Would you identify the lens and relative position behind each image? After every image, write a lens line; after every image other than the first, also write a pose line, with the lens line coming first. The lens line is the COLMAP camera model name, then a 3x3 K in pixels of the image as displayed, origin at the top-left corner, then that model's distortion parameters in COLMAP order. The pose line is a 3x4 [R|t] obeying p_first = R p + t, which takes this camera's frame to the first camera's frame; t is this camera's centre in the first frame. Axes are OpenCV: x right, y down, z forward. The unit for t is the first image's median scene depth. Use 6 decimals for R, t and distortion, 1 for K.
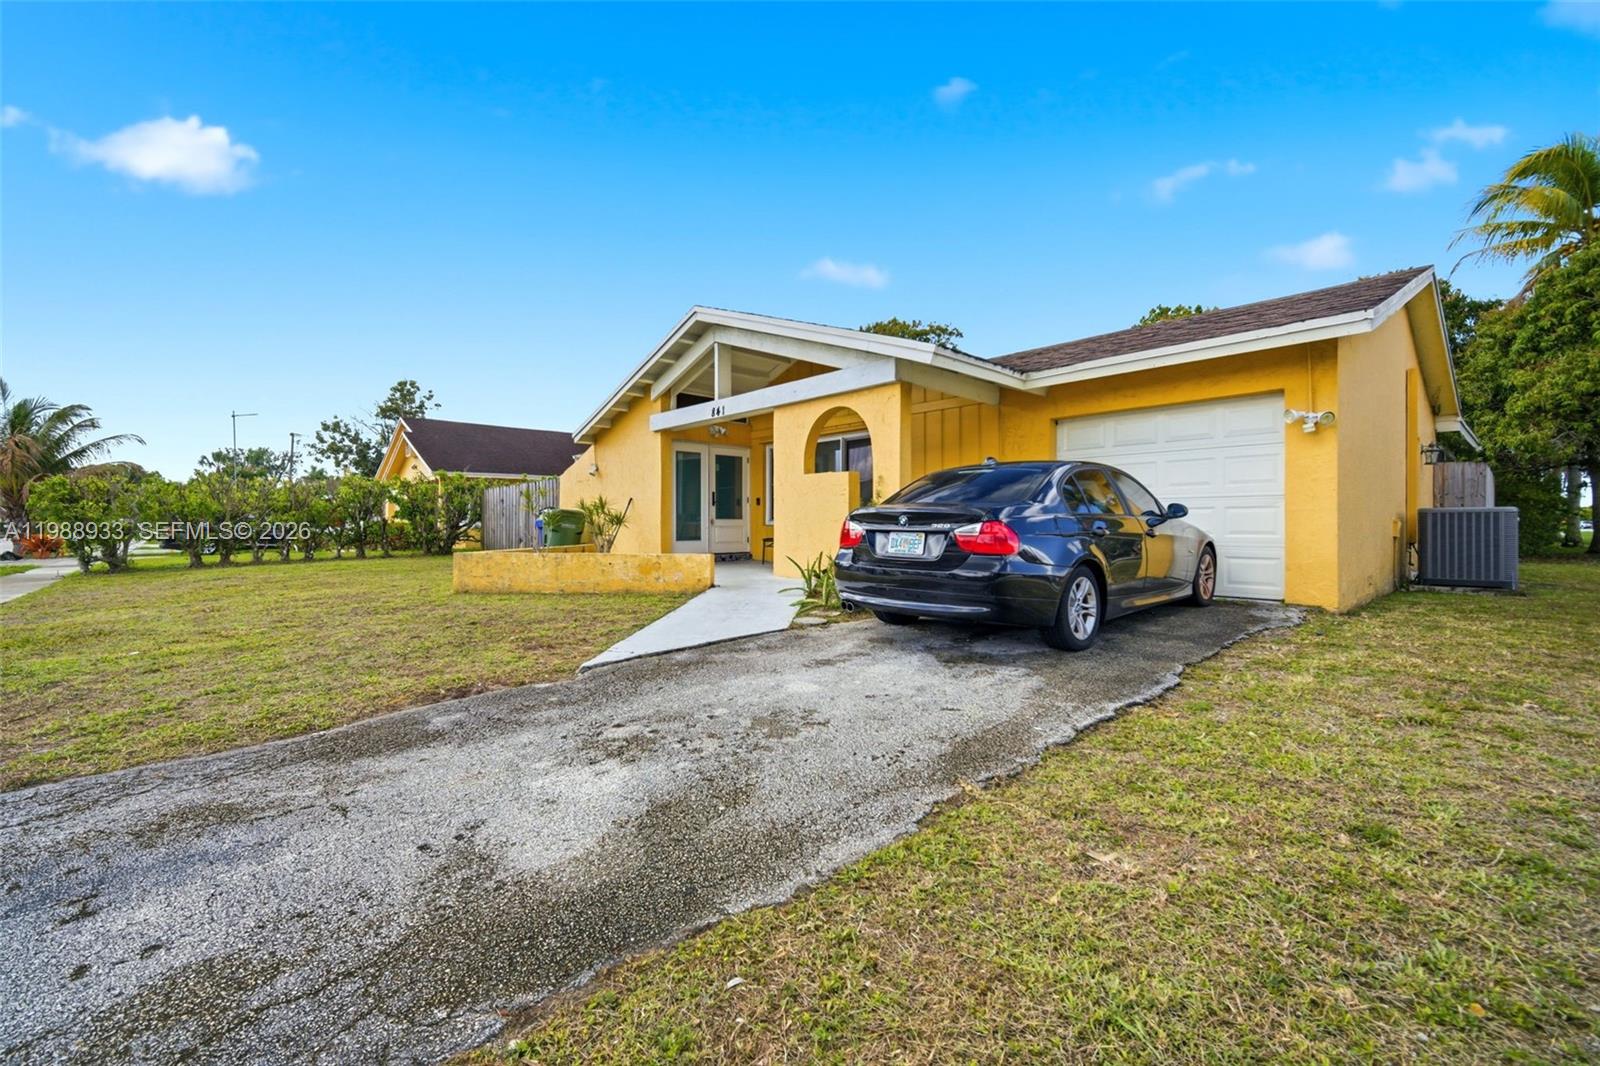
lens RADIAL K [[672.6, 0, 801.4], [0, 672.6, 525.9], [0, 0, 1]] dist [-0.000241, 0.002539]
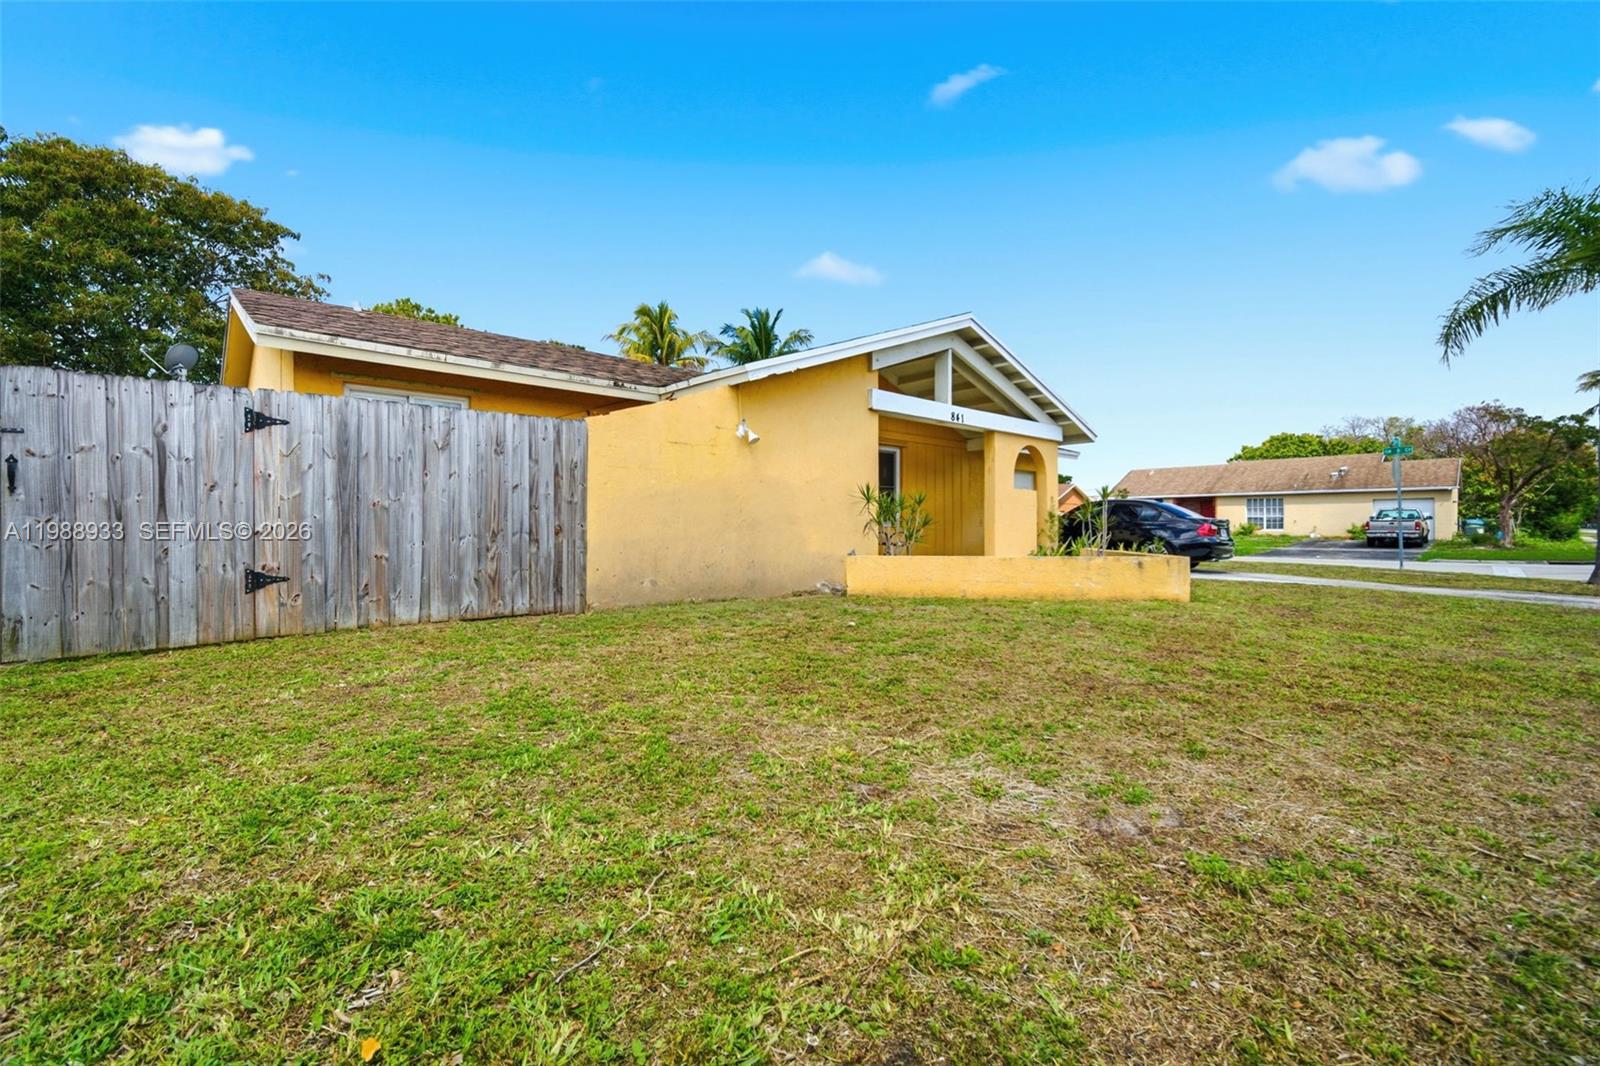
lens RADIAL K [[672.6, 0, 789.8], [0, 672.6, 527.6], [0, 0, 1]] dist [-0.000241, 0.002539]
pose [[-0.009035, -0.001779, 0.999958, -0.976707], [0.003610, 0.999992, 0.001811, -0.002041], [-0.999953, 0.003626, -0.009029, 1.067344]]
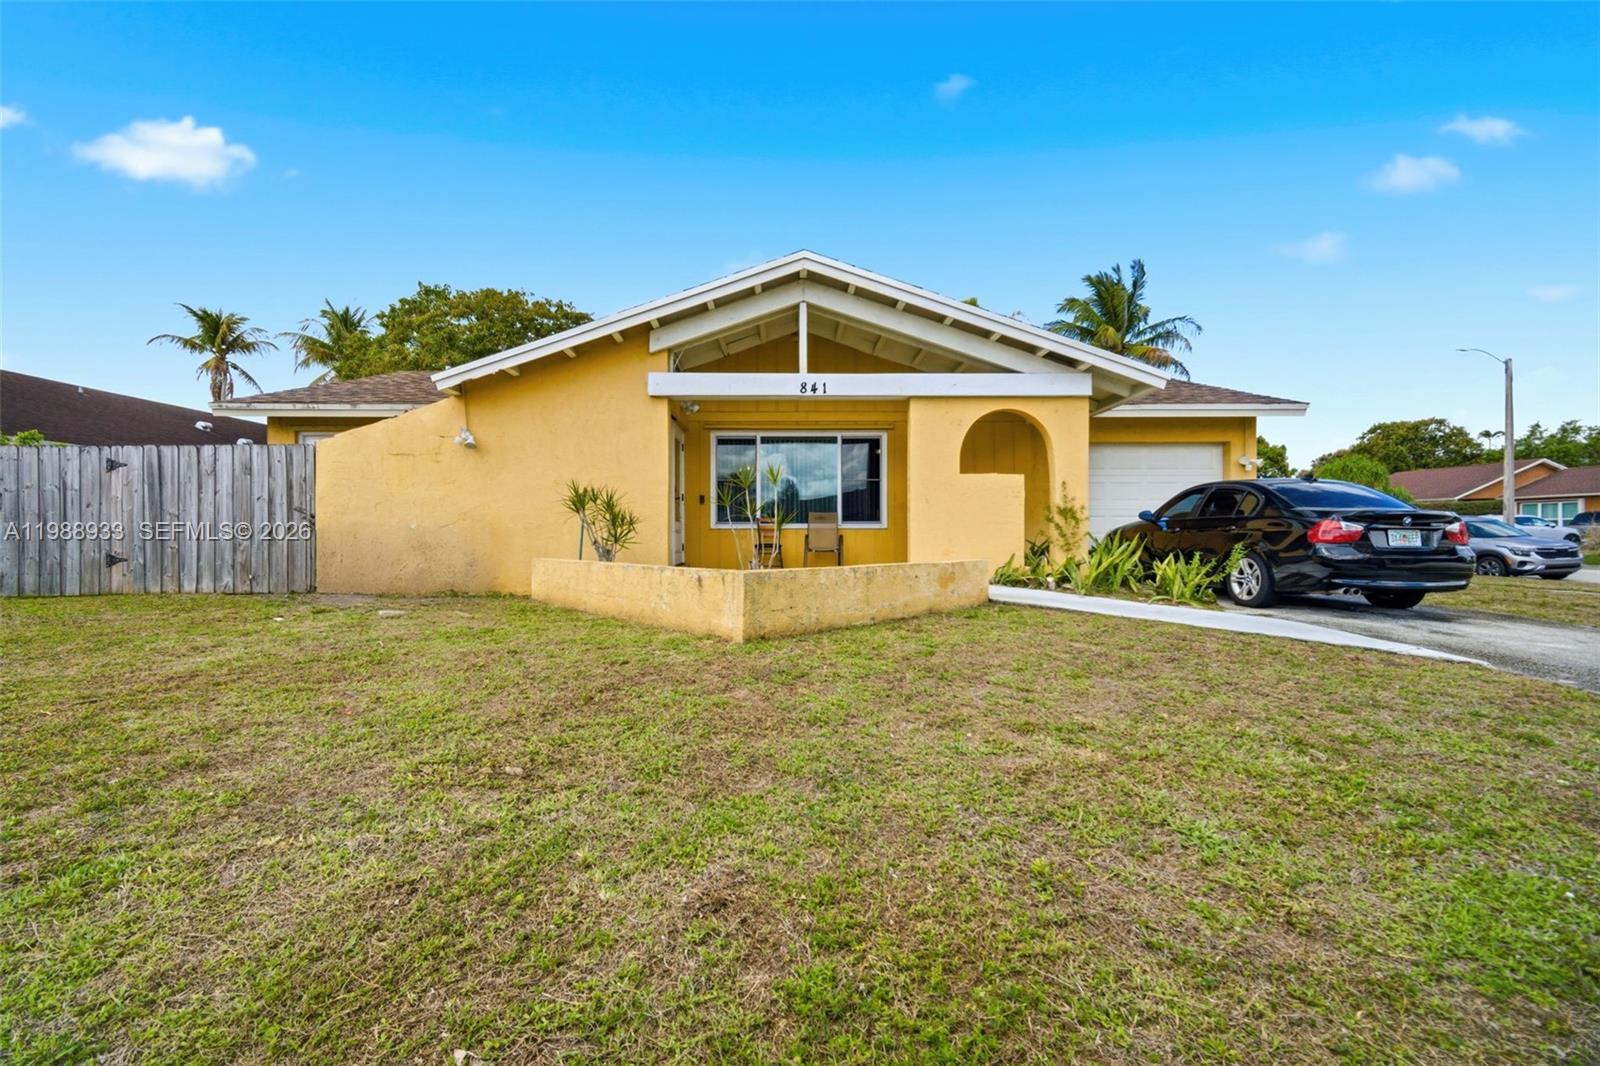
lens RADIAL K [[672.6, 0, 807.2], [0, 672.6, 534.7], [0, 0, 1]] dist [-0.000241, 0.002539]
pose [[0.650126, -0.003772, 0.759817, -0.628114], [0.003442, 0.999992, 0.002020, 0.004787], [-0.759819, 0.001302, 0.650134, 0.401880]]
